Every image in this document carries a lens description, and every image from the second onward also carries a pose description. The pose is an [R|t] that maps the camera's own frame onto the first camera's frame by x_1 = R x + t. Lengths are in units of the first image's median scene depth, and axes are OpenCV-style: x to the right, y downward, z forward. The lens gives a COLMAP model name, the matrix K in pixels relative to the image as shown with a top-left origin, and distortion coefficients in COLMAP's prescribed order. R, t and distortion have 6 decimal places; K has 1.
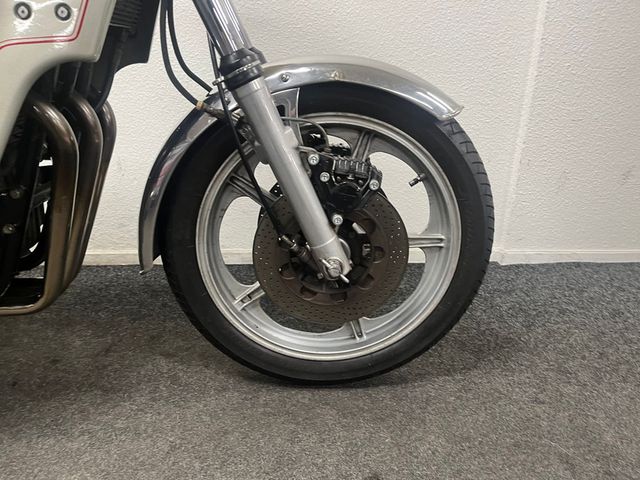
lens RADIAL K [[470.7, 0, 318.0], [0, 470.7, 241.7], [0, 0, 1]] dist [0.074505, -0.109348]
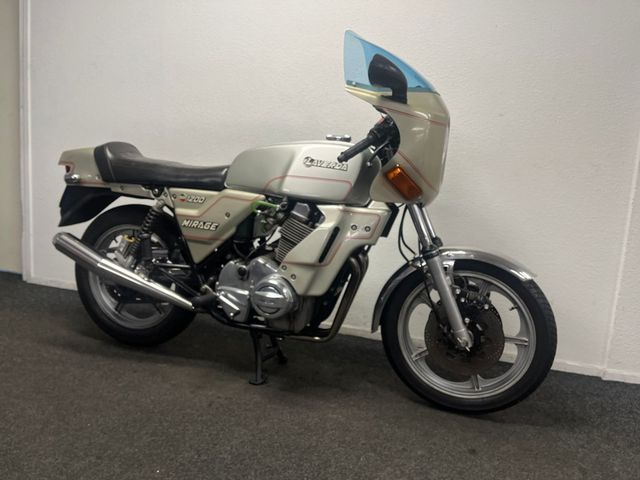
lens RADIAL K [[470.7, 0, 318.0], [0, 470.7, 241.7], [0, 0, 1]] dist [0.074505, -0.109348]
pose [[0.930248, 0.091979, -0.355215, 0.132946], [-0.168753, 0.966861, -0.191578, 0.124636], [0.325822, 0.238159, 0.914943, -1.187284]]
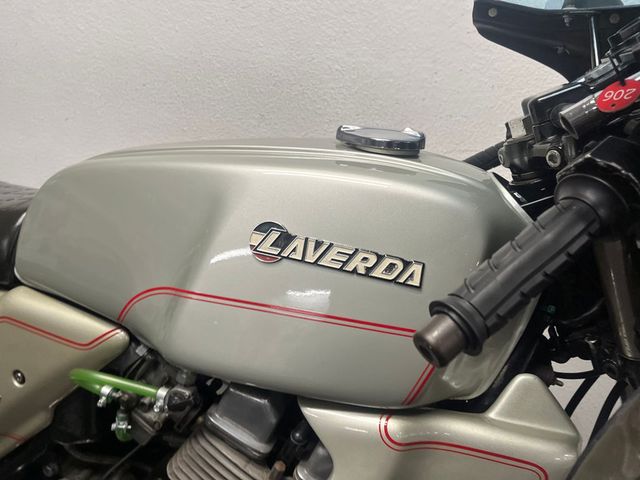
lens RADIAL K [[470.7, 0, 318.0], [0, 470.7, 241.7], [0, 0, 1]] dist [0.074505, -0.109348]
pose [[0.934914, 0.152413, -0.320479, -0.454405], [-0.176707, 0.983094, -0.047957, -0.591123], [0.307752, 0.101467, 0.946041, 0.124626]]
